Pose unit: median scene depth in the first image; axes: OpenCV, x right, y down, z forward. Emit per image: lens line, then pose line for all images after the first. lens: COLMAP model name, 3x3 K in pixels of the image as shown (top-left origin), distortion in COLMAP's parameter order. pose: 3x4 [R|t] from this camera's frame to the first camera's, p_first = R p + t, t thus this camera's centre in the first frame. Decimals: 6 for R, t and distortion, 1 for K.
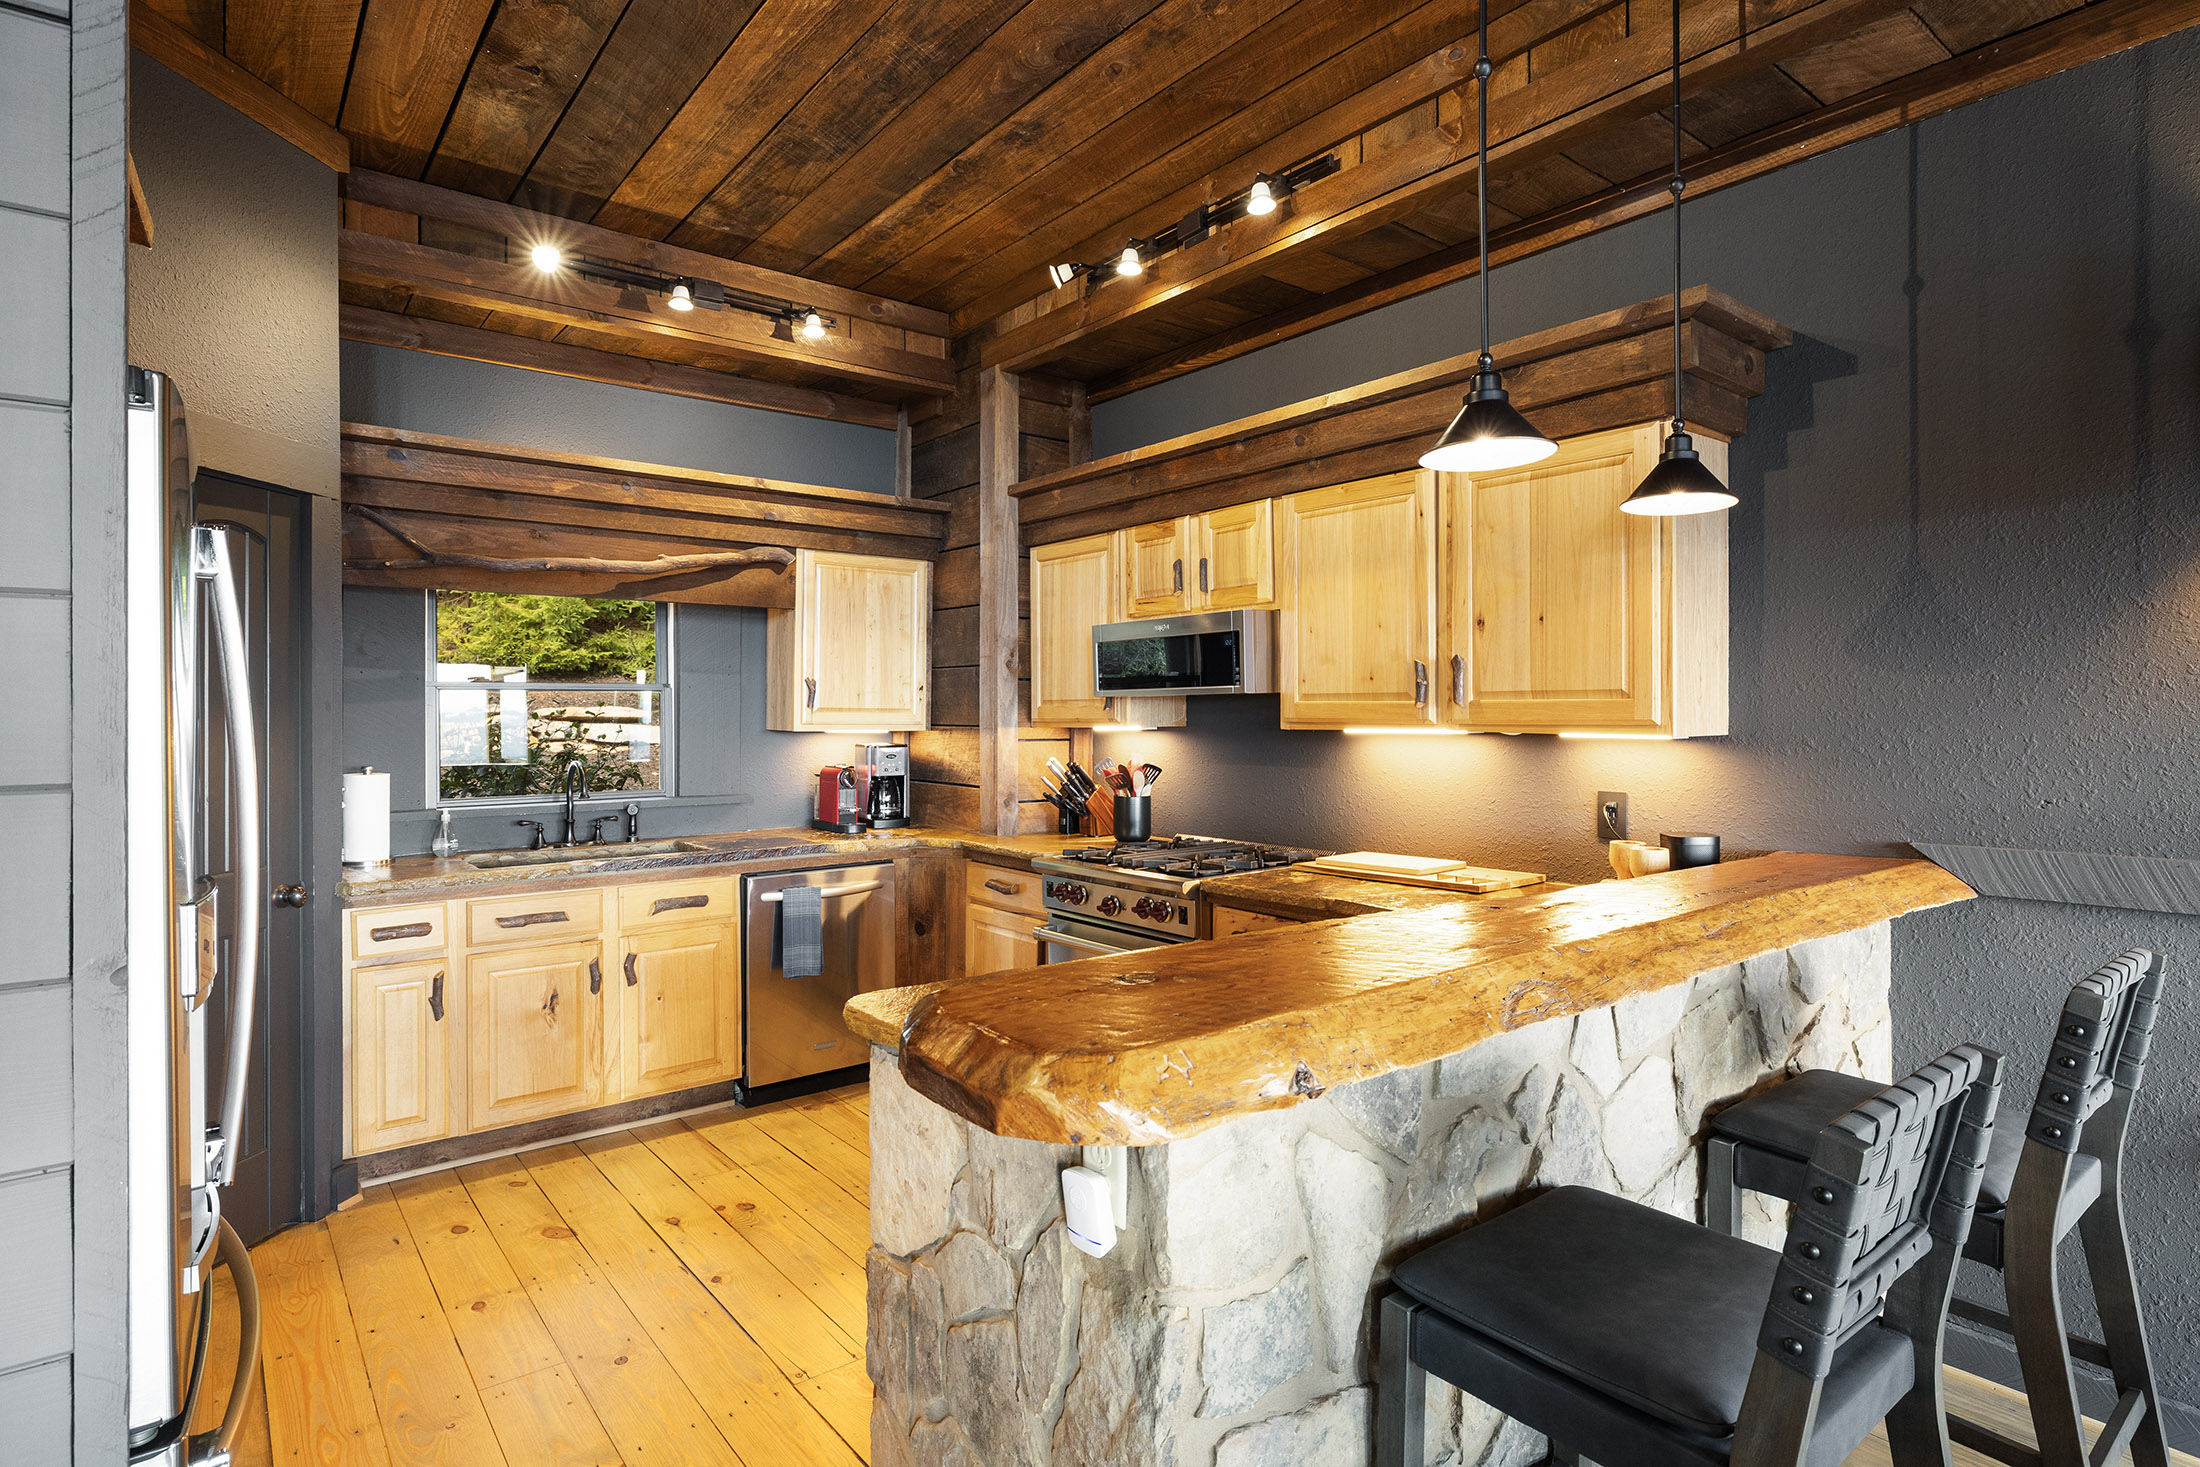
lens RADIAL K [[1126.5, 0, 1094.4], [0, 1126.5, 716.2], [0, 0, 1]] dist [-0.006561, 0.000074]
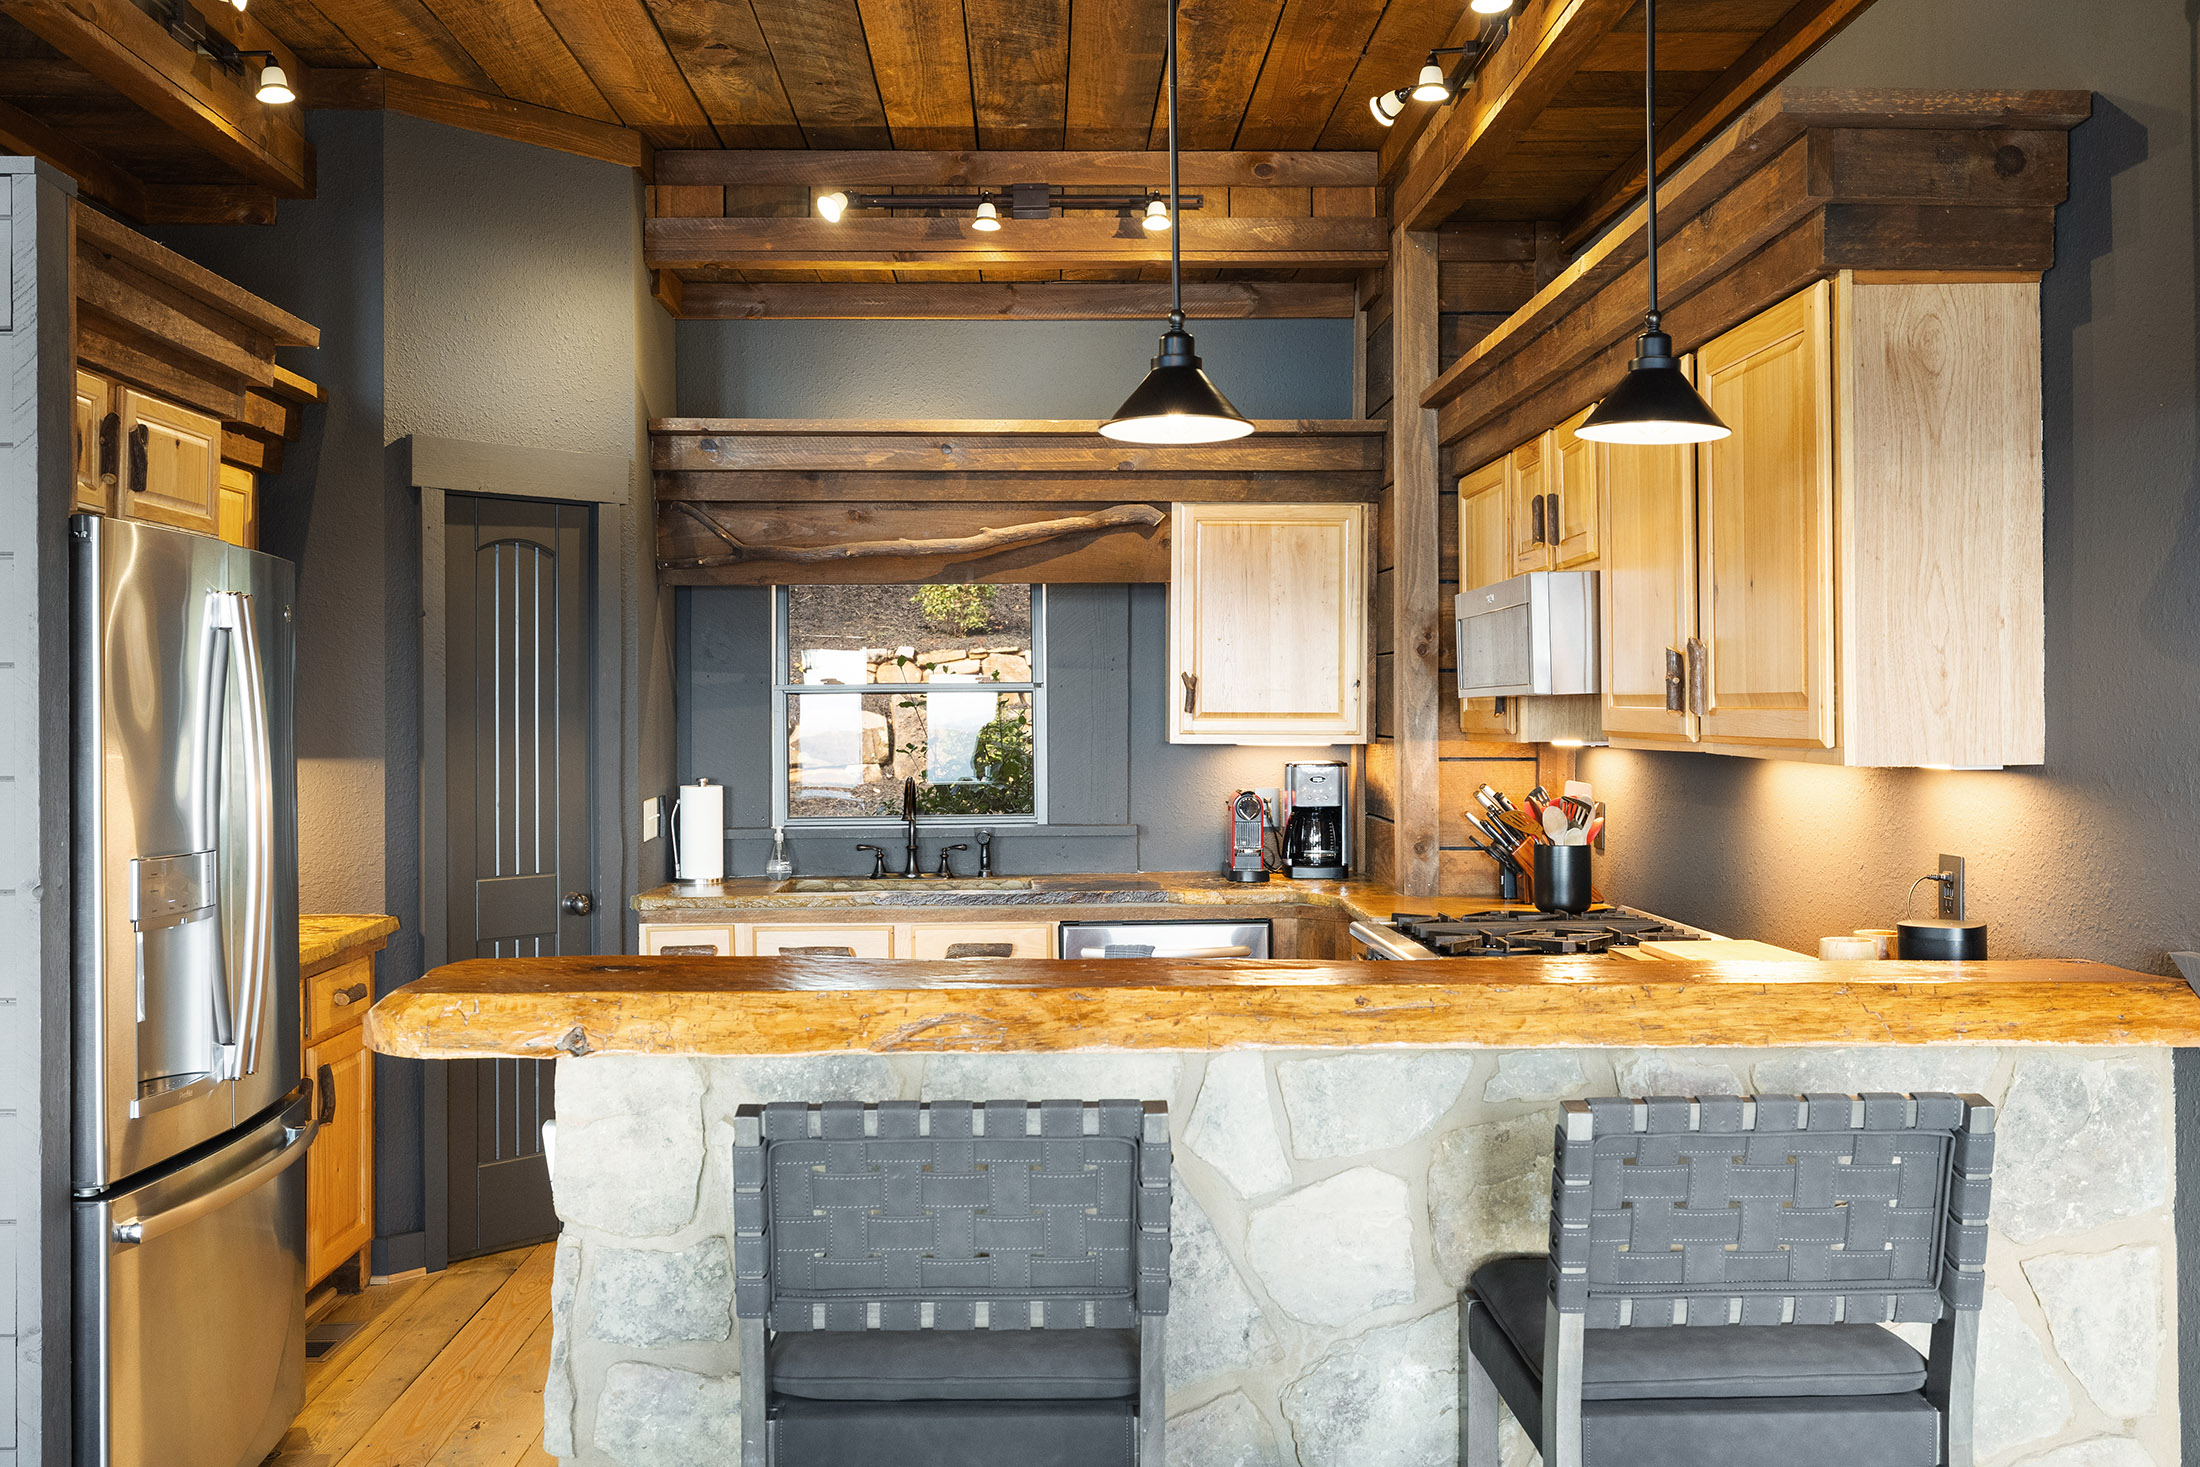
lens RADIAL K [[1957.6, 0, 1093.5], [0, 1957.6, 710.9], [0, 0, 1]] dist [-0.008649, -0.010311]
pose [[0.801636, -0.001812, -0.597810, 0.552399], [0.001654, 0.999998, -0.000814, -0.008654], [0.597810, -0.000336, 0.801637, -0.103022]]
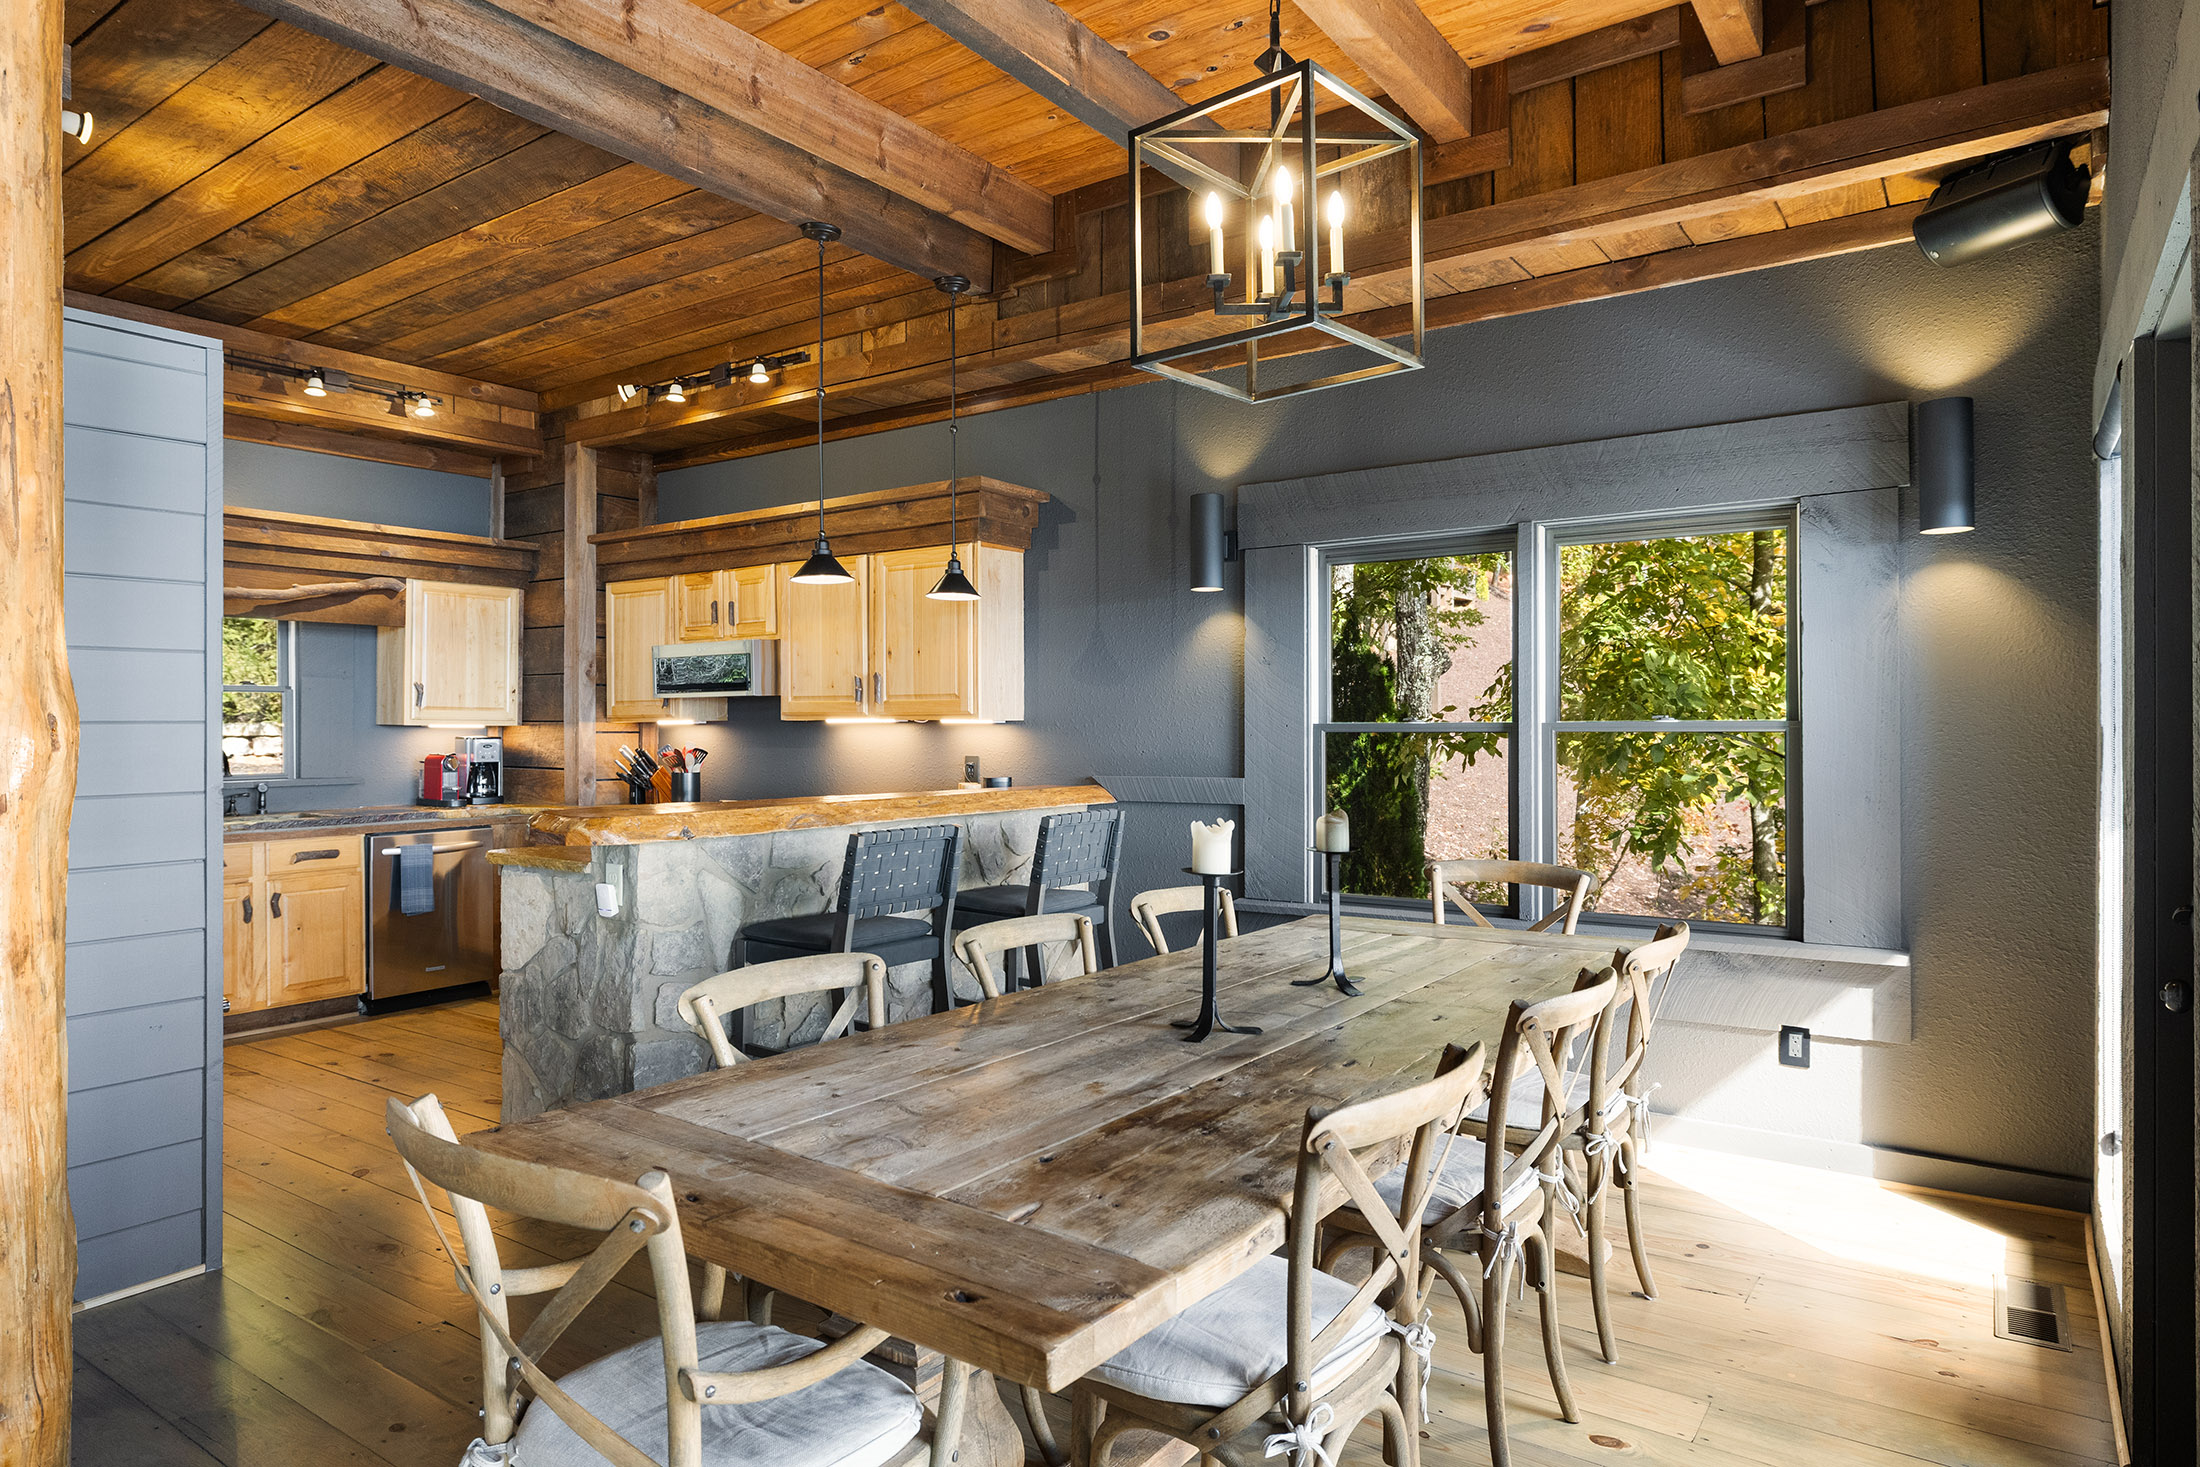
lens RADIAL K [[1300.6, 0, 1090.9], [0, 1300.6, 727.1], [0, 0, 1]] dist [-0.004270, -0.000566]
pose [[0.961007, -0.000183, 0.276525, 0.075239], [0.000672, 0.999998, -0.001675, 0.021162], [-0.276524, 0.001796, 0.961005, -0.676177]]
